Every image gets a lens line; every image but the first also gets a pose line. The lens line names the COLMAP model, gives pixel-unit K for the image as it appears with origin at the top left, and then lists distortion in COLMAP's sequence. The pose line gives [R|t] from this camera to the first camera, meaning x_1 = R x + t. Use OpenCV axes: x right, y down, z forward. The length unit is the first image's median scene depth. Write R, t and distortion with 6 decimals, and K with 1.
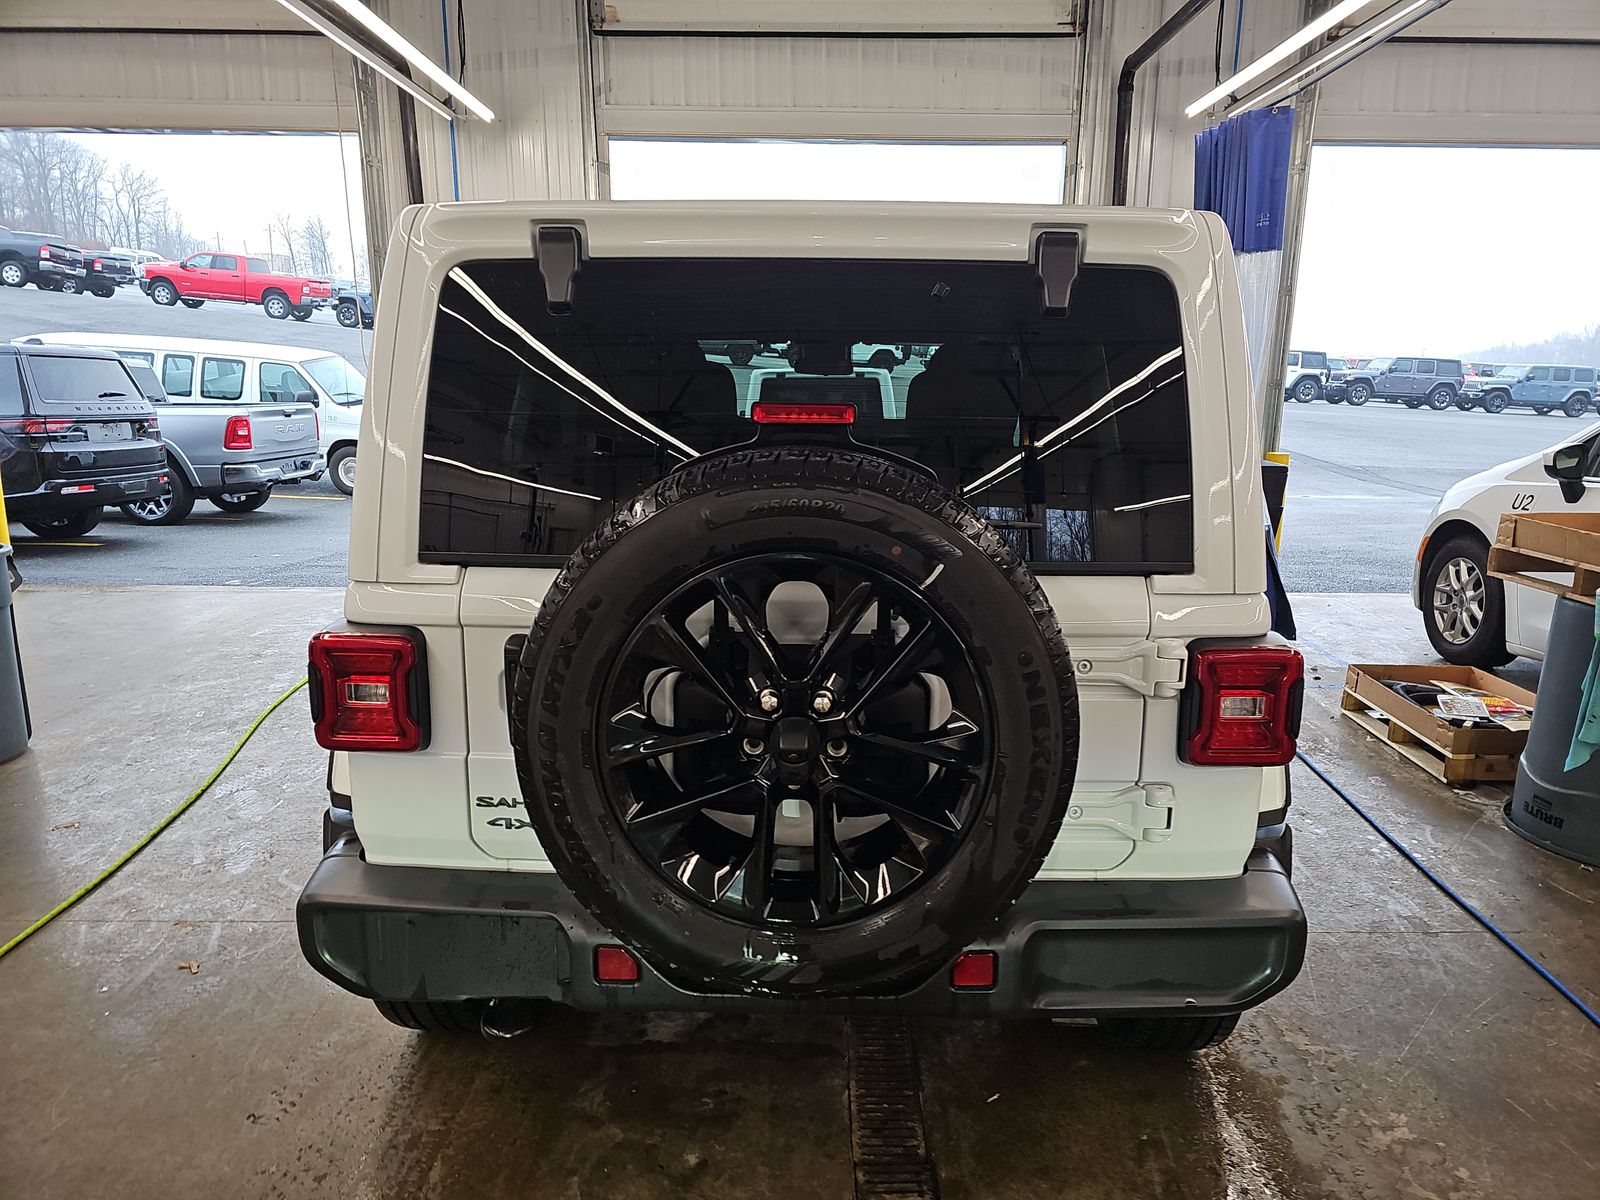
lens RADIAL K [[1068.3, 0, 804.3], [0, 1068.3, 608.3], [0, 0, 1]] dist [0.027474, -0.020192]
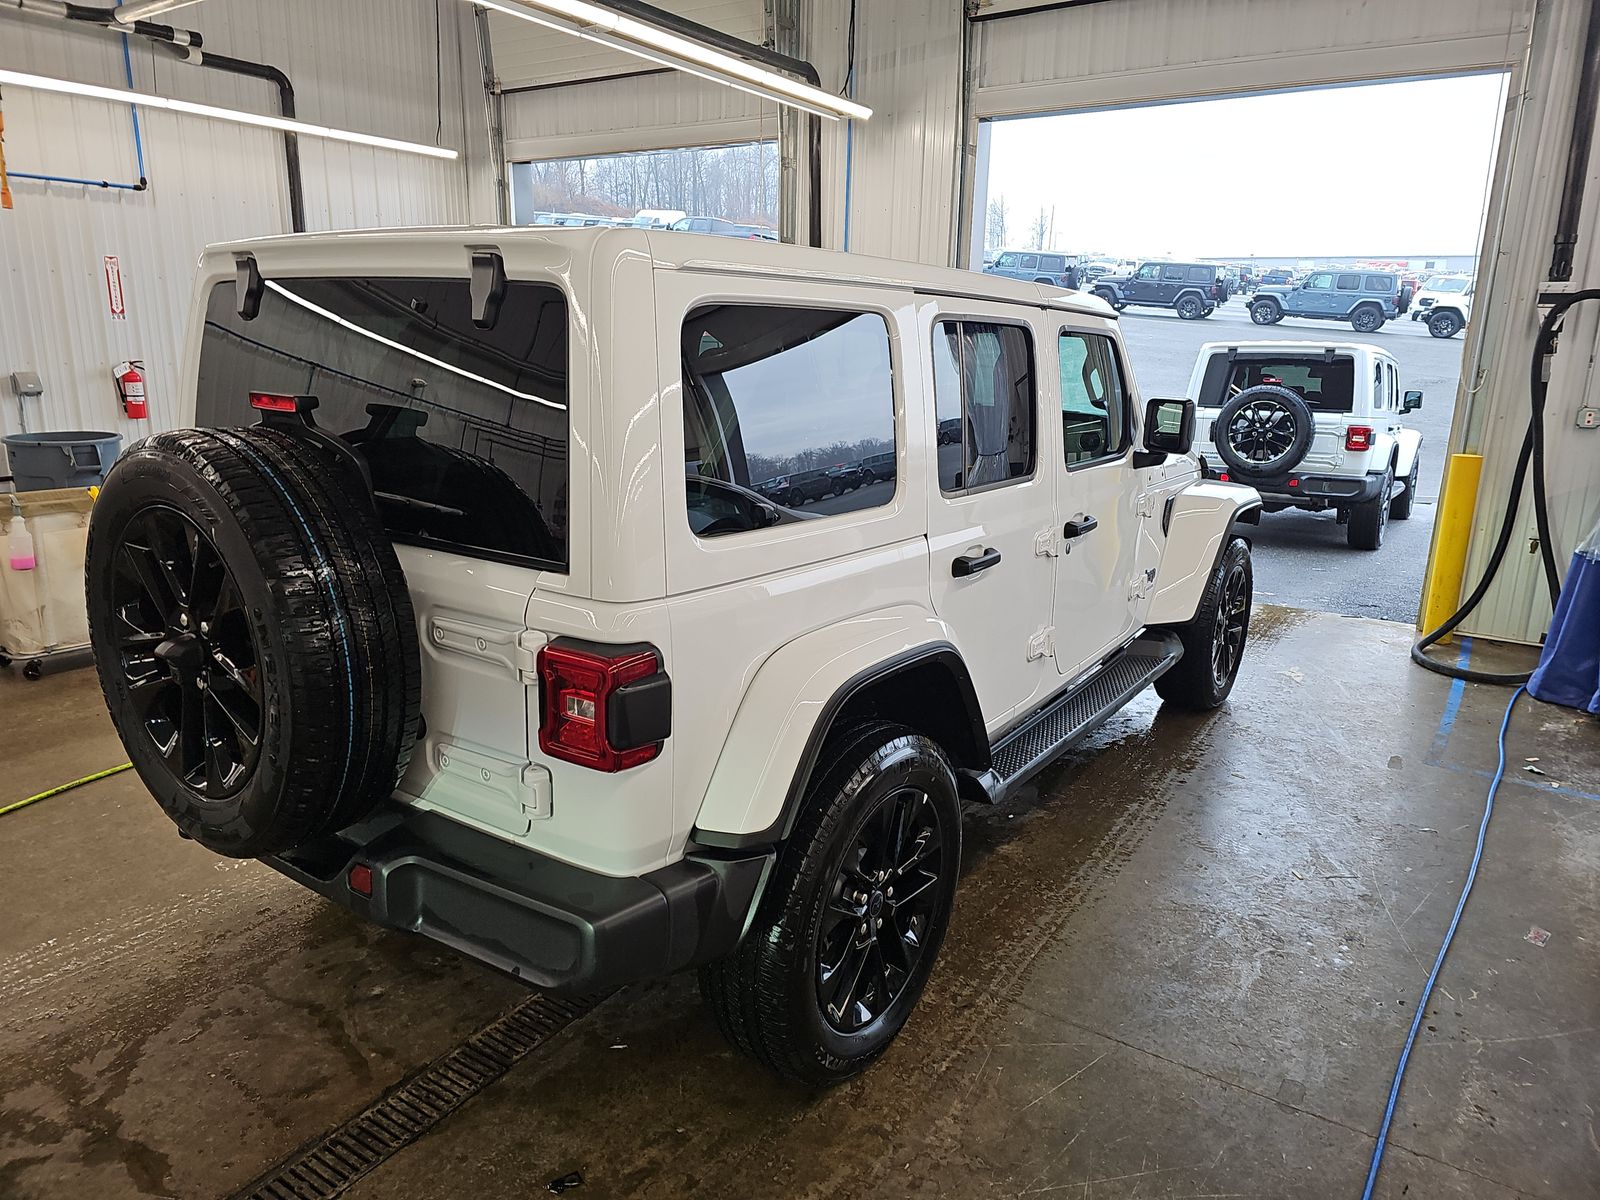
lens RADIAL K [[1068.3, 0, 813.3], [0, 1068.3, 584.0], [0, 0, 1]] dist [0.027474, -0.020192]
pose [[0.824292, 0.134896, -0.549860, 0.433769], [-0.129704, 0.990365, 0.048525, -0.039850], [0.551108, 0.031320, 0.833846, 0.099446]]
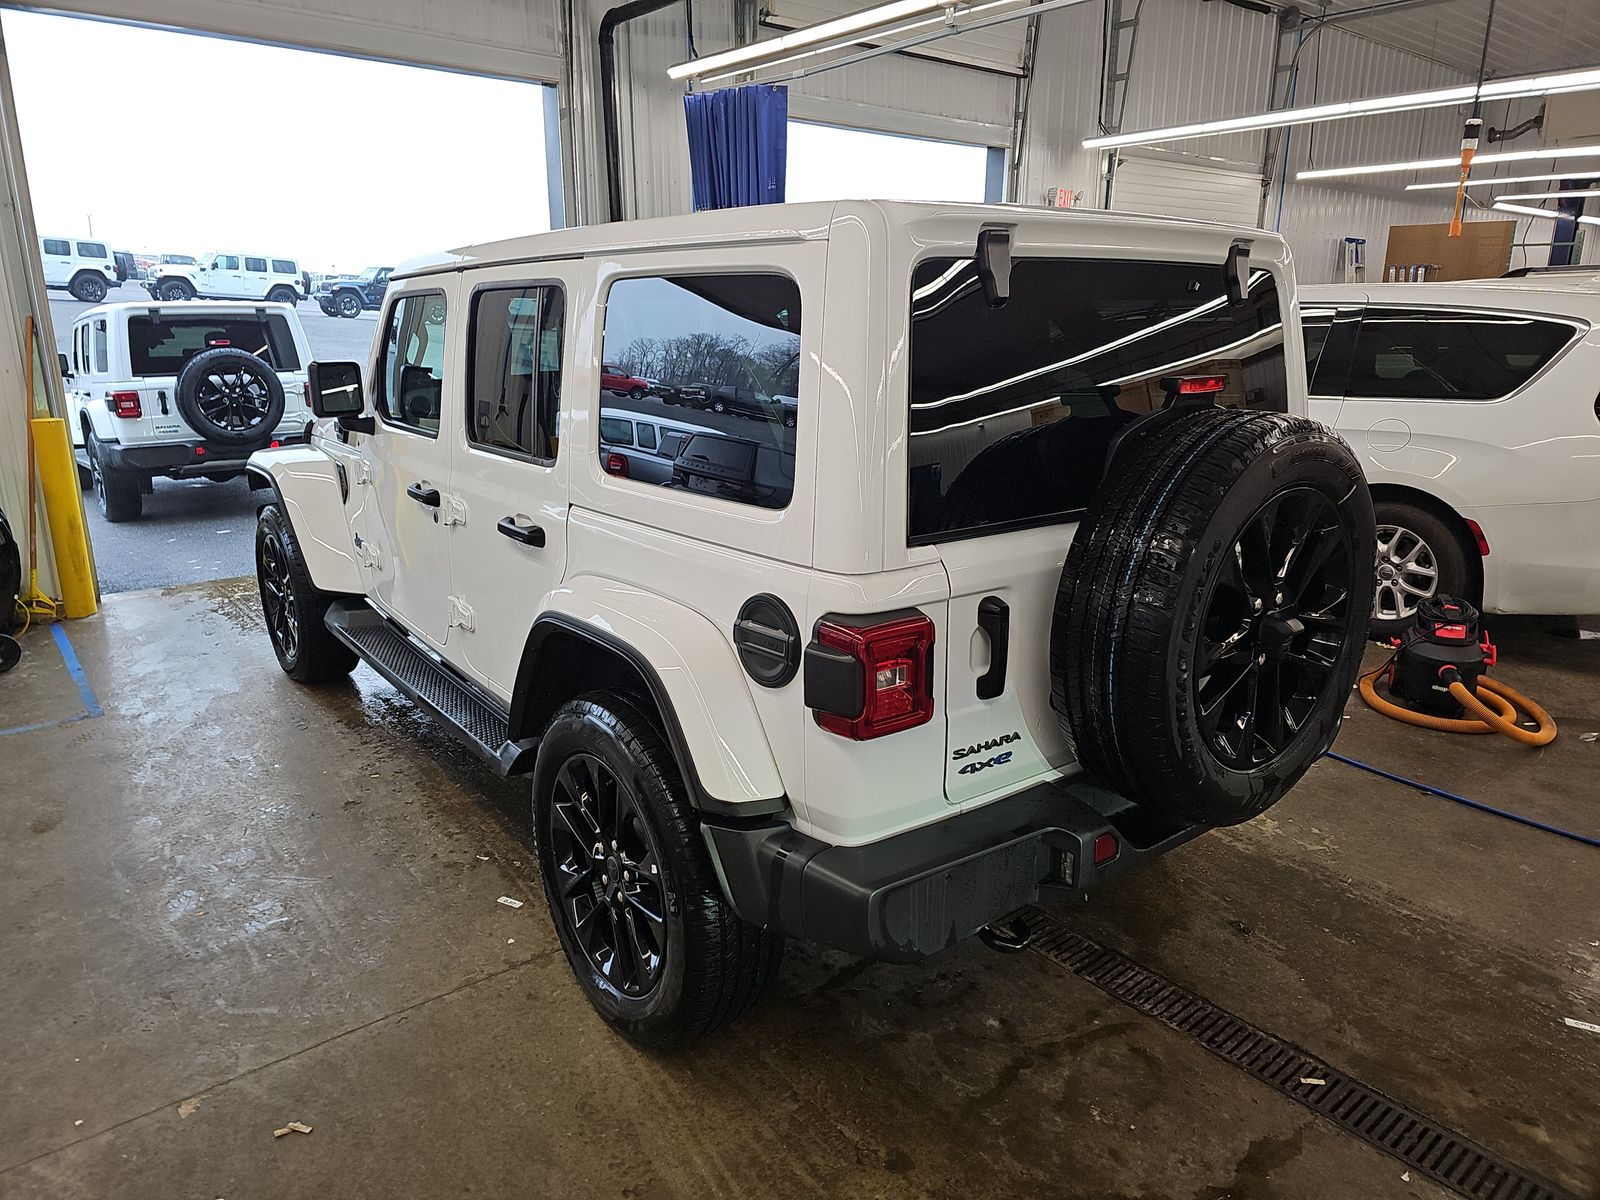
lens RADIAL K [[1068.3, 0, 801.7], [0, 1068.3, 583.4], [0, 0, 1]] dist [0.027474, -0.020192]
pose [[0.770532, -0.161897, 0.616498, -0.416413], [0.134250, 0.986730, 0.091330, -0.043574], [-0.623103, 0.012392, 0.782041, 0.096174]]
